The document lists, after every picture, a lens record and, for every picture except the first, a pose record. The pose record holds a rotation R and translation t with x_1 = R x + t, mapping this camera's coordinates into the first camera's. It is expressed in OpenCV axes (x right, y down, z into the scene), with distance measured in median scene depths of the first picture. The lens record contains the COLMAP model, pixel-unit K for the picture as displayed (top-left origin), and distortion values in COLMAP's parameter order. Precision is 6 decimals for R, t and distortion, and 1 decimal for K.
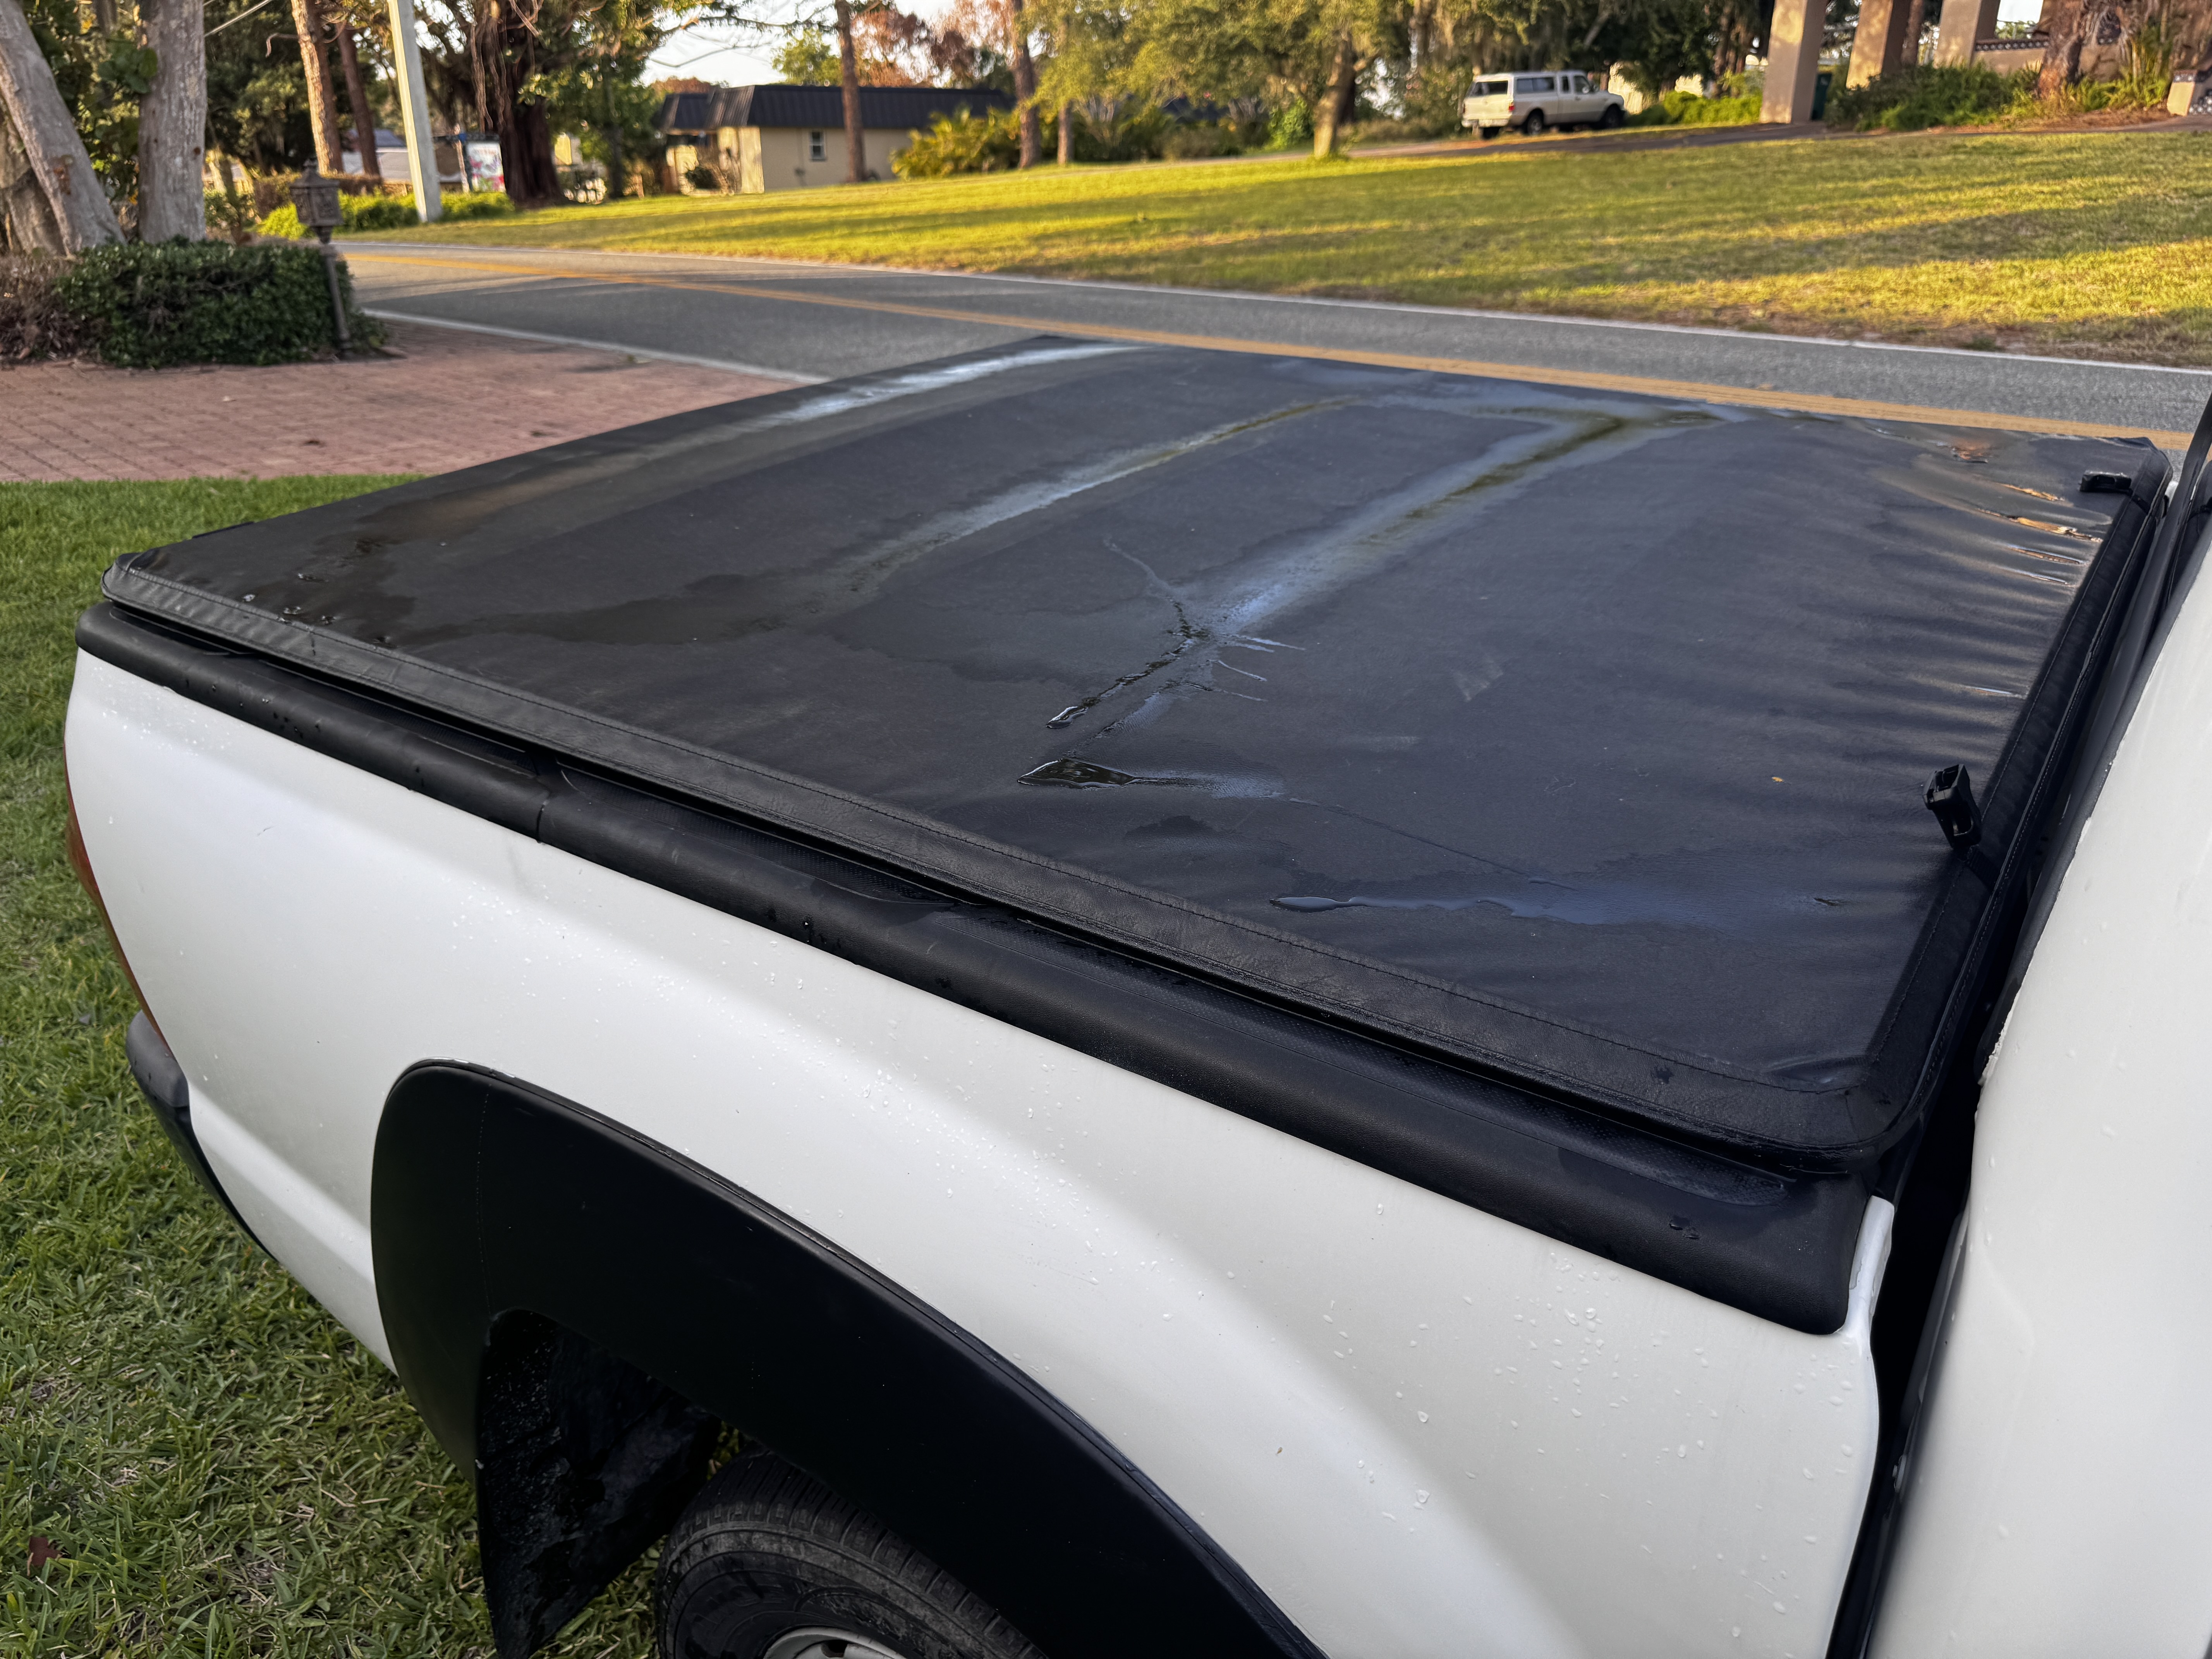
lens RADIAL K [[1574.4, 0, 1089.3], [0, 1574.4, 837.6], [0, 0, 1]] dist [0.001403, -0.015959]
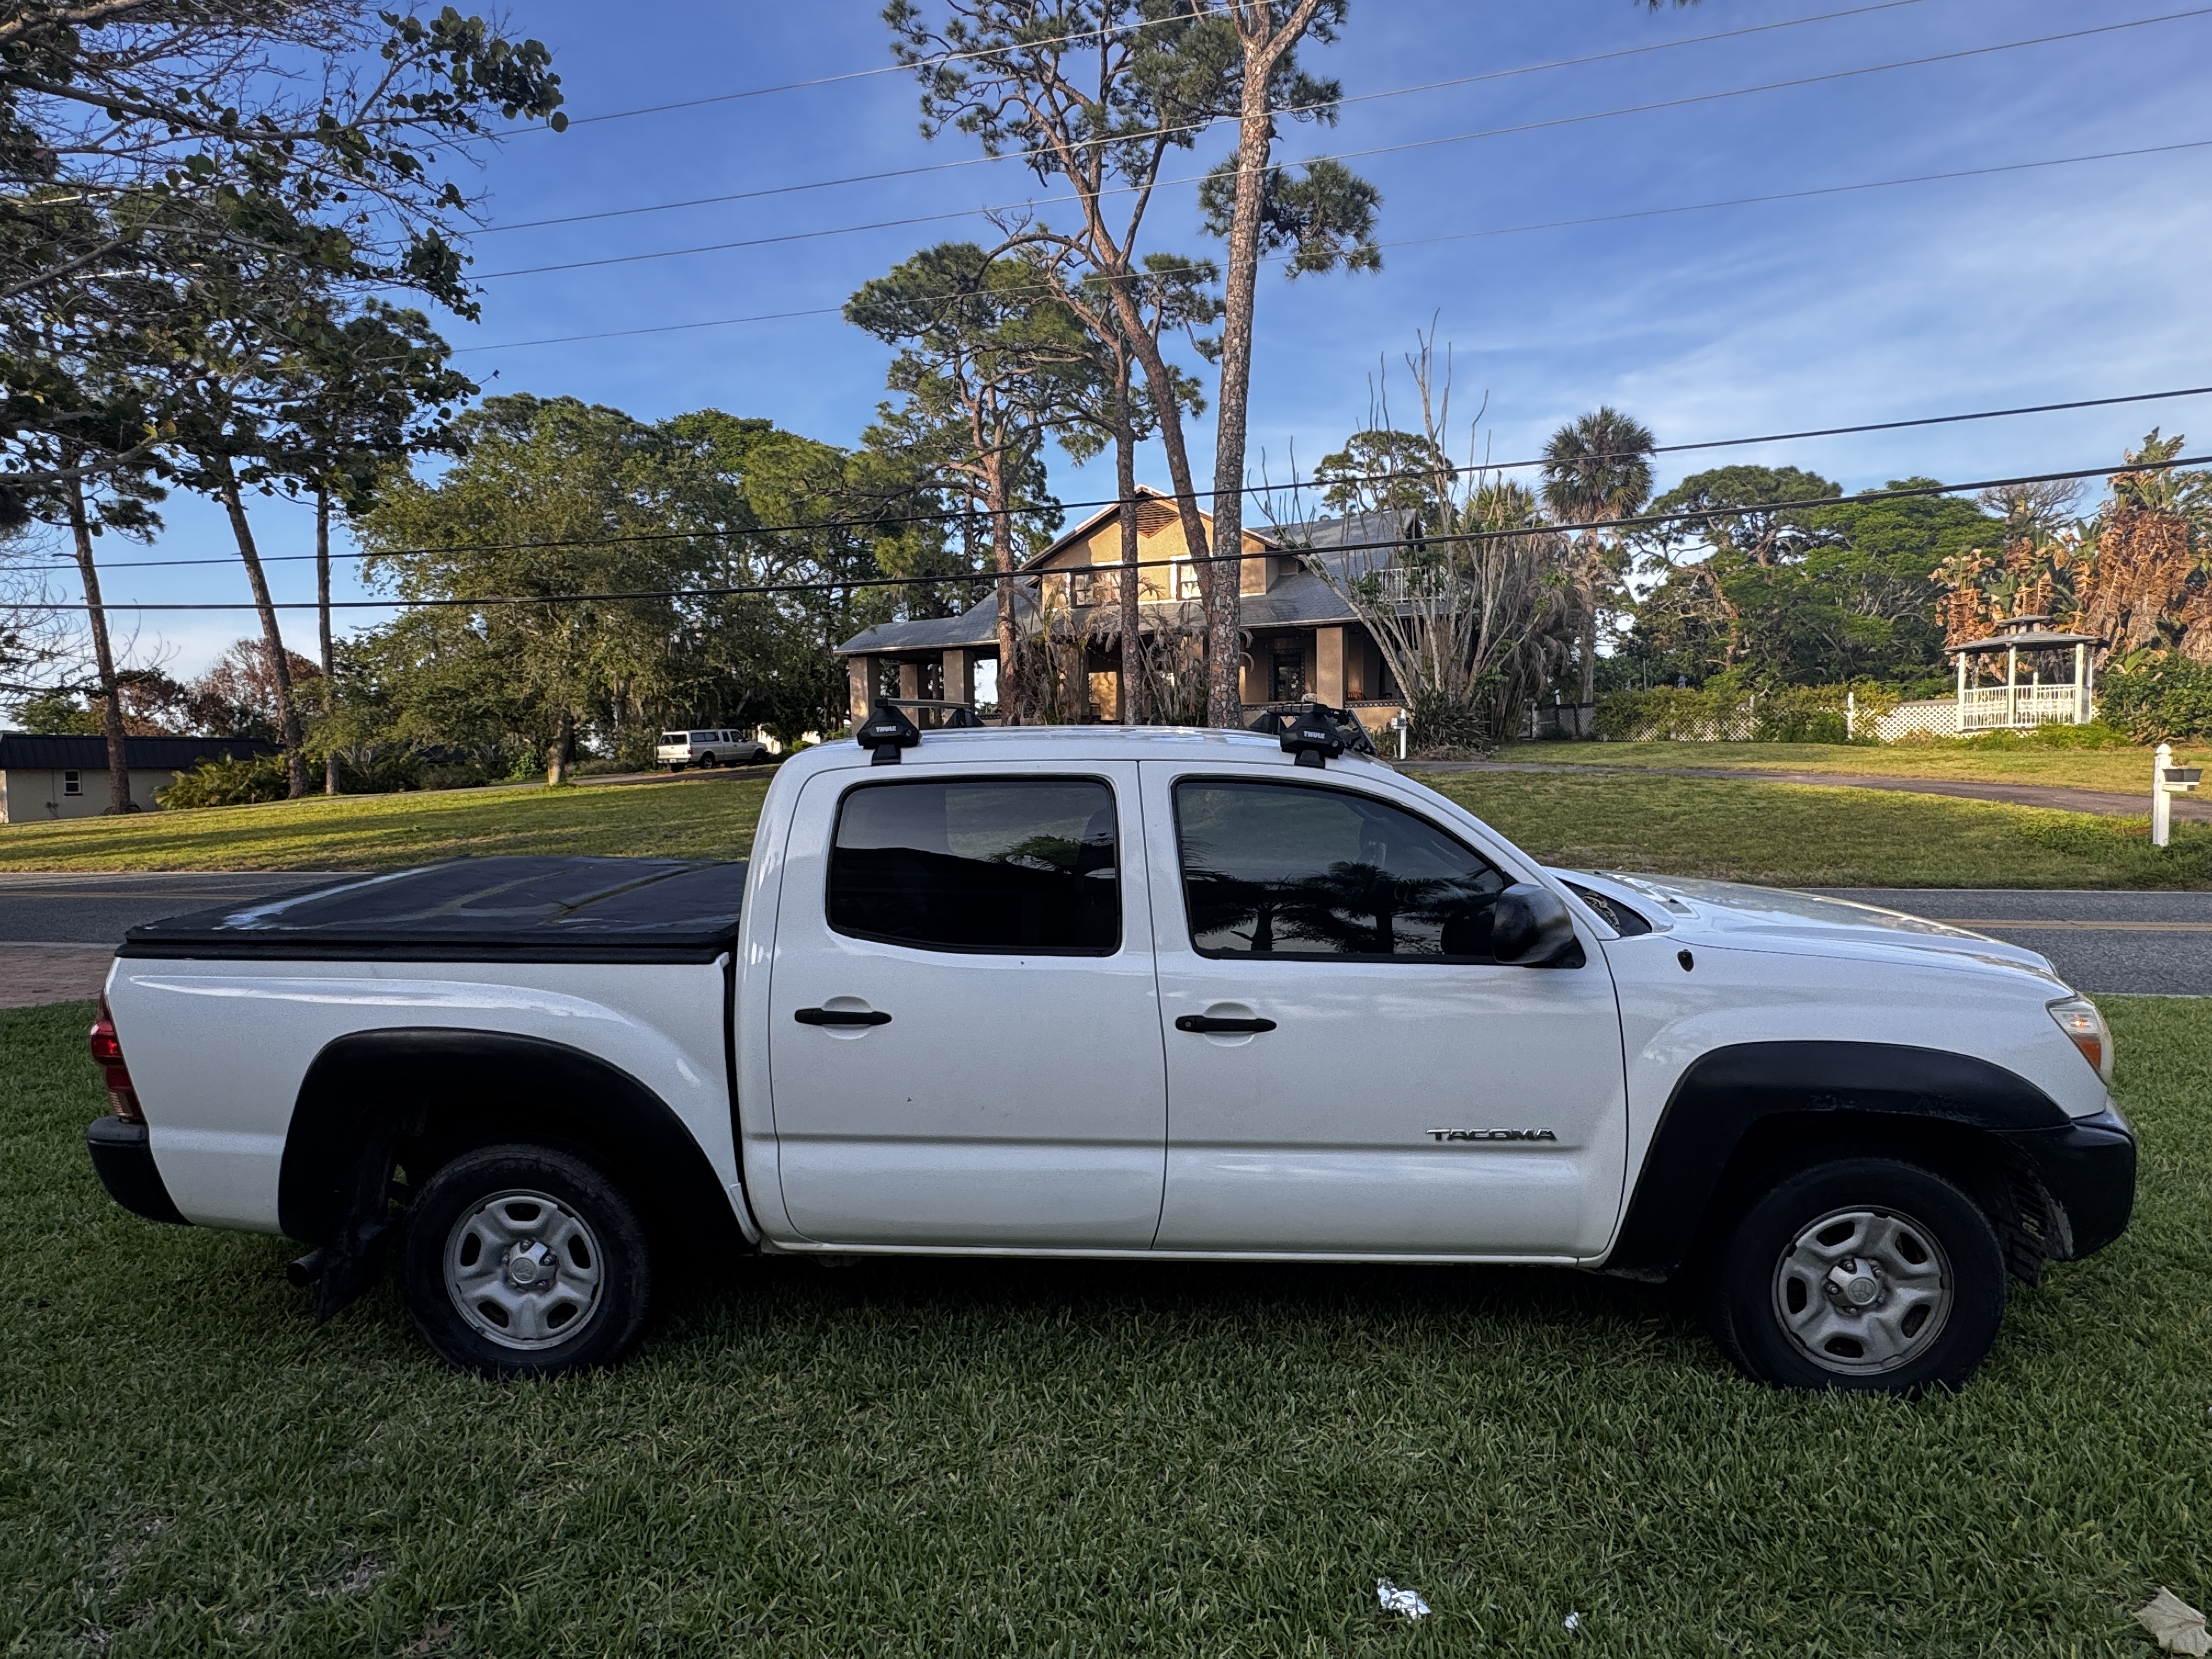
lens RADIAL K [[1238.8, 0, 1126.3], [0, 1238.8, 820.9], [0, 0, 1]] dist [-0.001049, -0.004736]
pose [[0.840207, -0.032658, 0.541282, -0.023901], [0.229285, 0.925961, -0.300041, 0.048256], [-0.491407, 0.376204, 0.785487, -0.112176]]
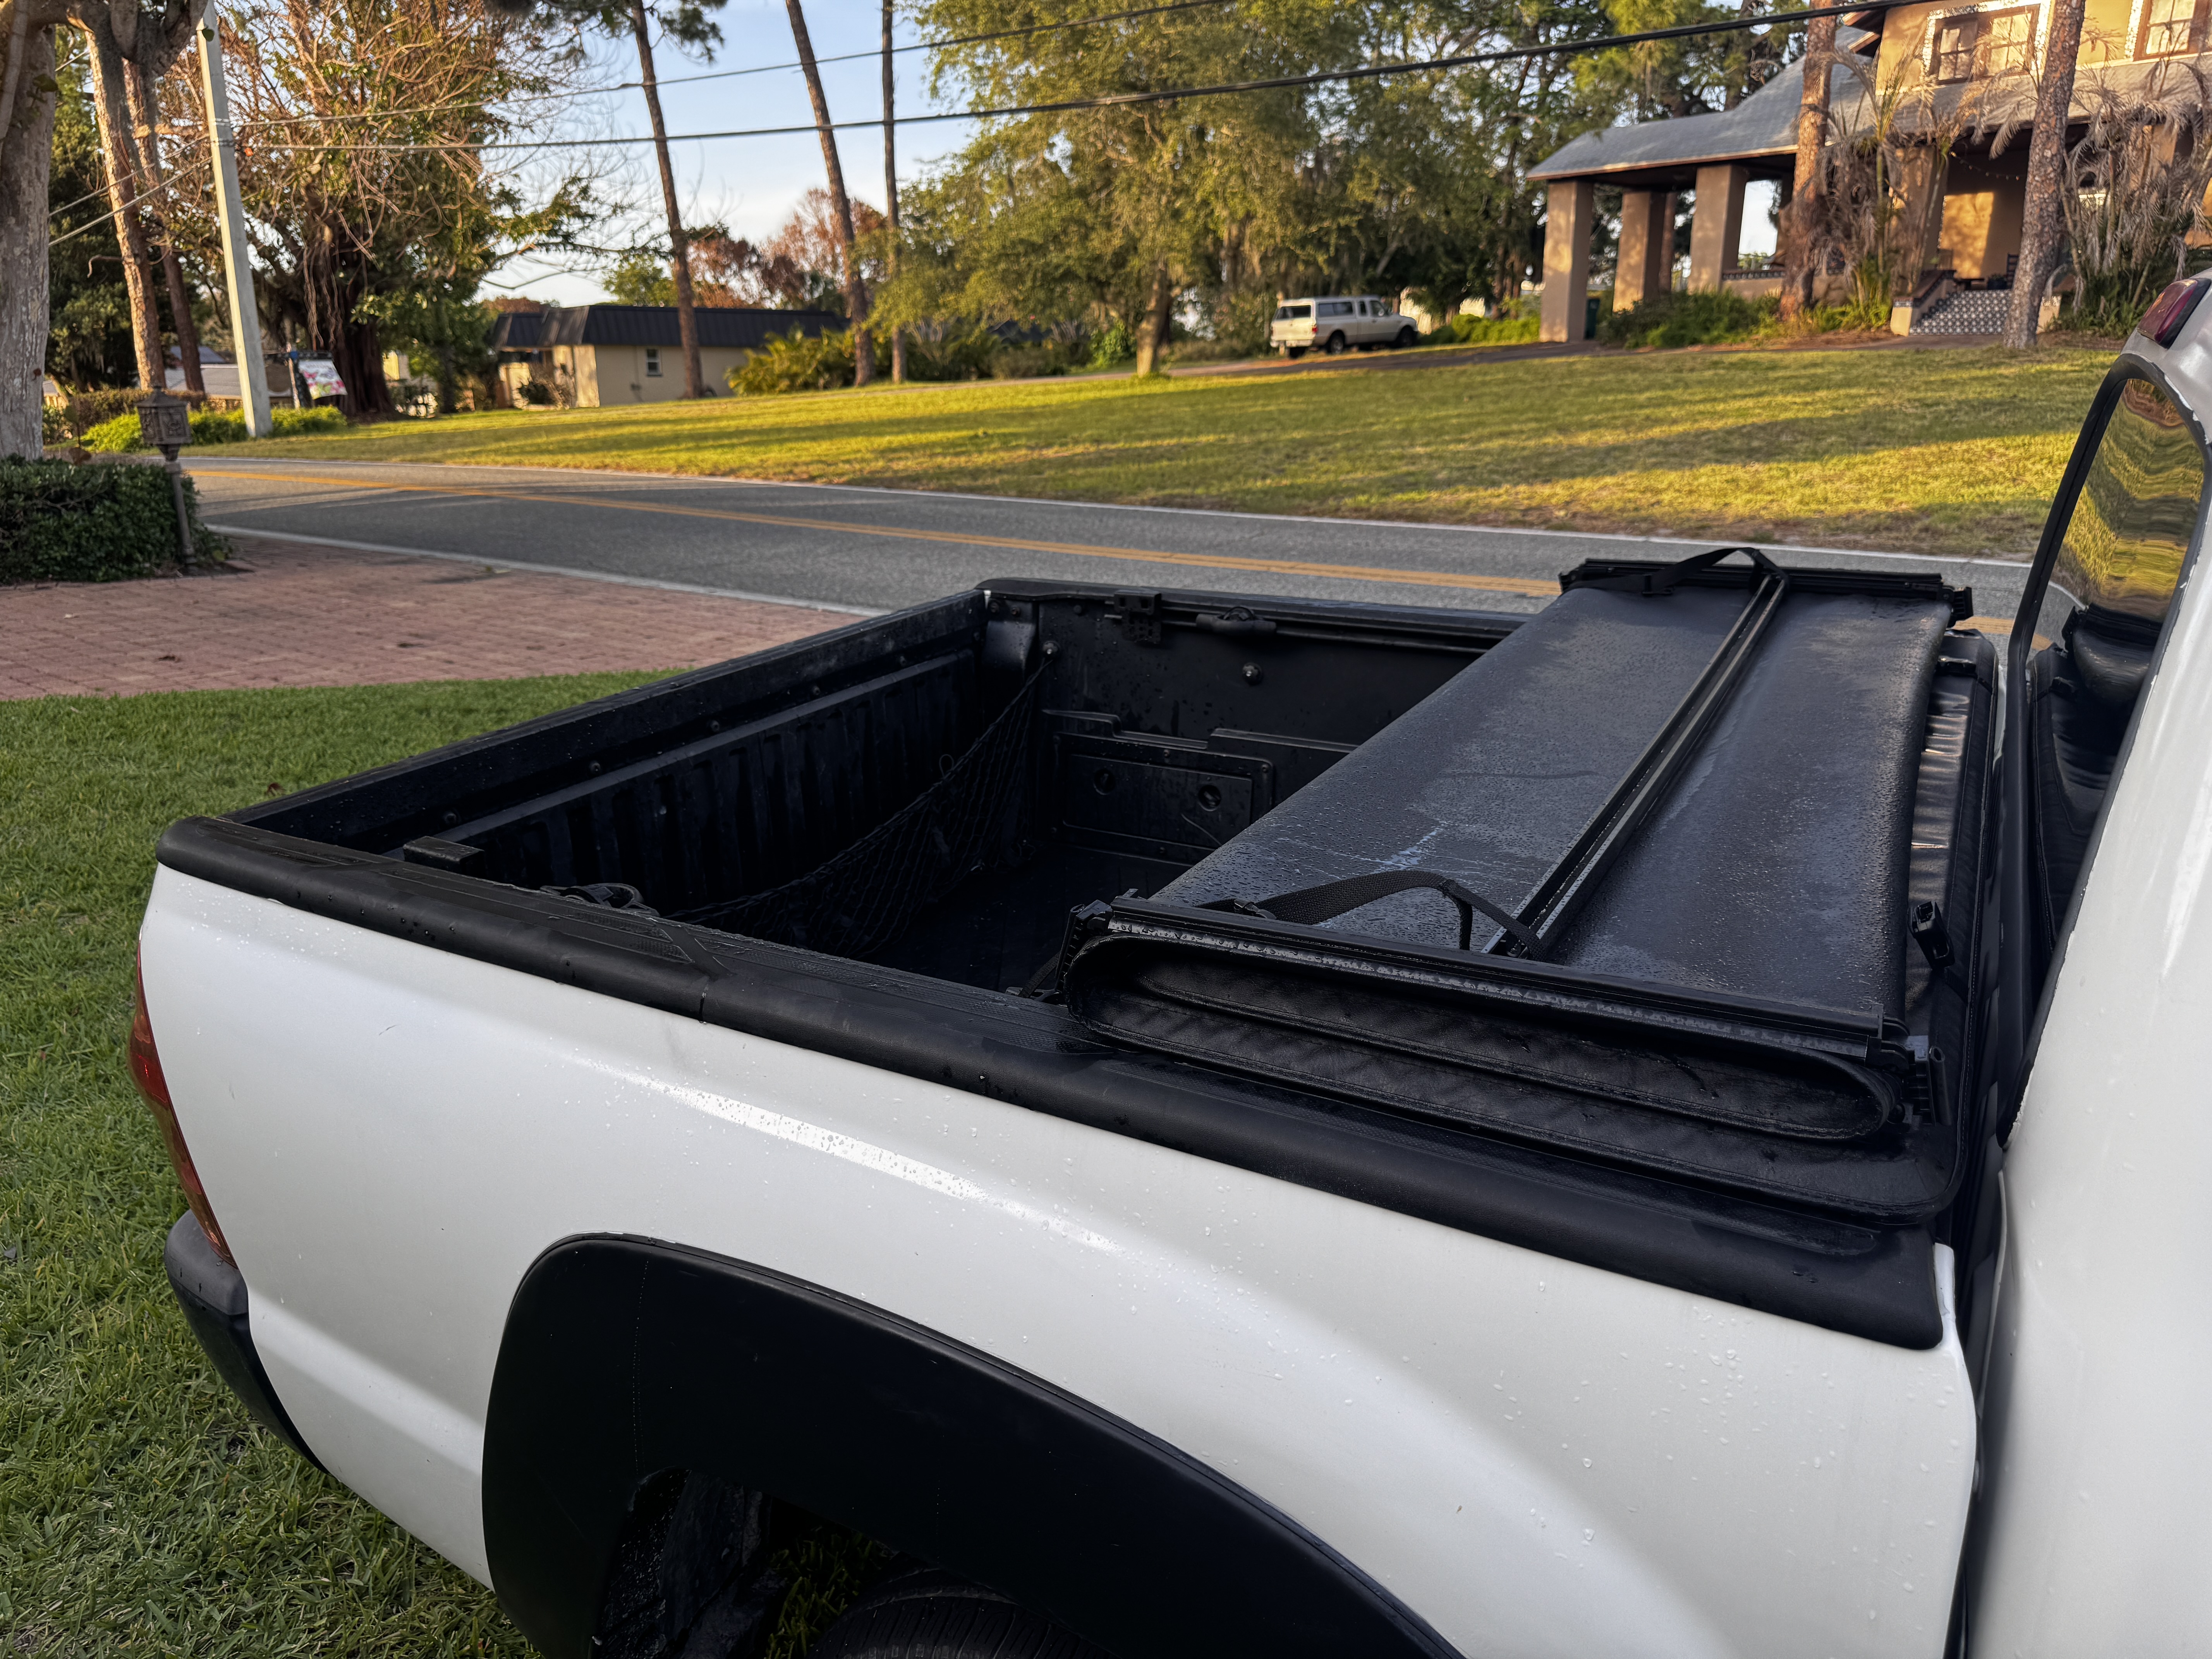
lens RADIAL K [[1574.4, 0, 1098.3], [0, 1574.4, 839.5], [0, 0, 1]] dist [0.001403, -0.015959]
pose [[0.993476, -0.033244, 0.109092, -0.010478], [0.045949, 0.992174, -0.116097, 0.000901], [-0.104379, 0.120353, 0.987229, -0.007316]]
